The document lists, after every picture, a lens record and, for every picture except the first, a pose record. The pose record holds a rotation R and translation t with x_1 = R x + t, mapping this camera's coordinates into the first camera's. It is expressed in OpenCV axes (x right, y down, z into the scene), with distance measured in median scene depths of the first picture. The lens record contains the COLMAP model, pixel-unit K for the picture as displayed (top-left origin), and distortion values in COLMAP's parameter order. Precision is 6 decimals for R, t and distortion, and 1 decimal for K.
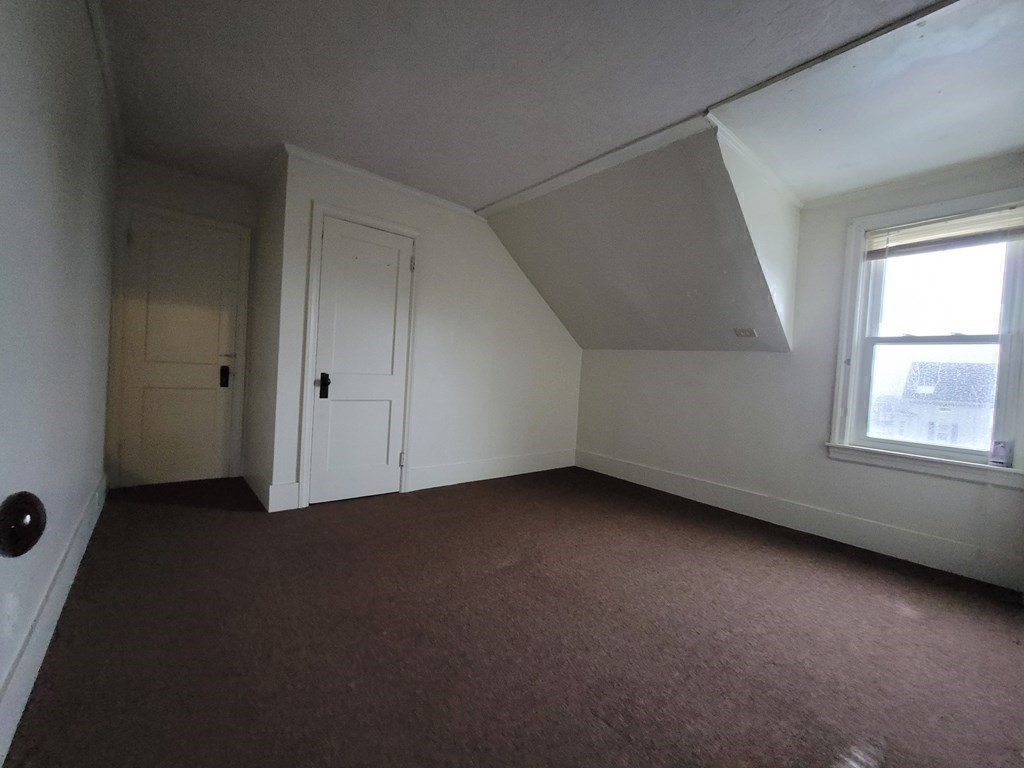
lens RADIAL K [[419.6, 0, 512.0], [0, 419.6, 384.0], [0, 0, 1]] dist [-0.004006, -0.000047]
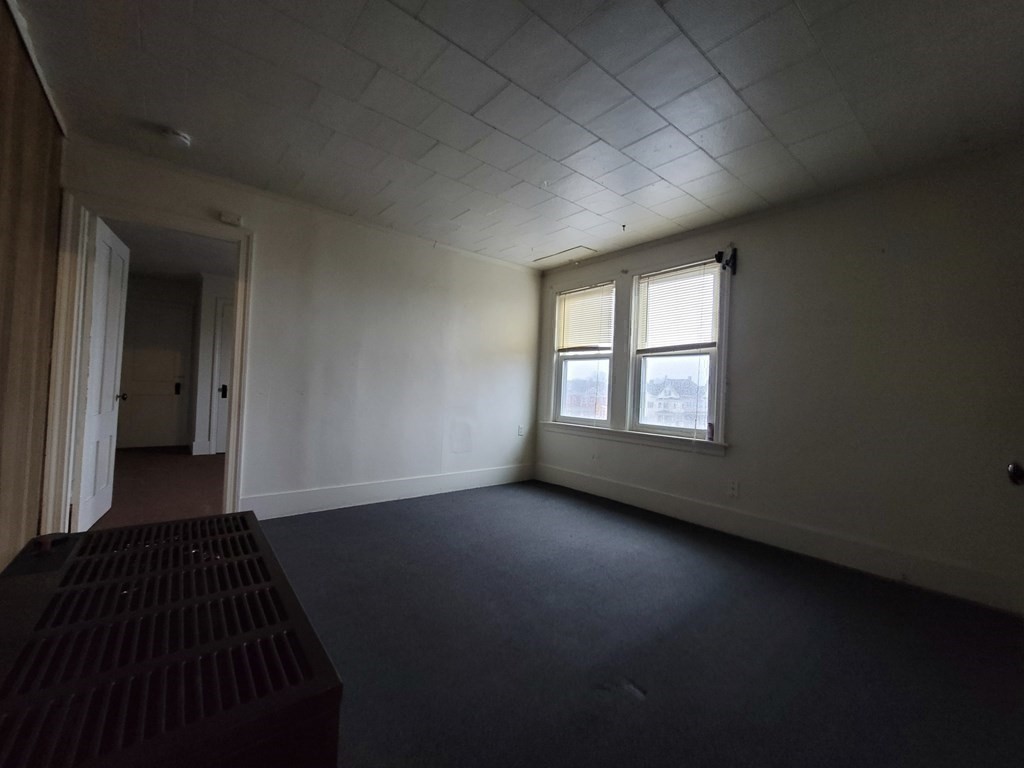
lens RADIAL K [[419.6, 0, 512.0], [0, 419.6, 384.0], [0, 0, 1]] dist [-0.004006, -0.000047]
pose [[0.999454, -0.025884, -0.020554, 0.818106], [0.024891, 0.998576, -0.047188, 0.084222], [0.021746, 0.046650, 0.998675, -0.802929]]
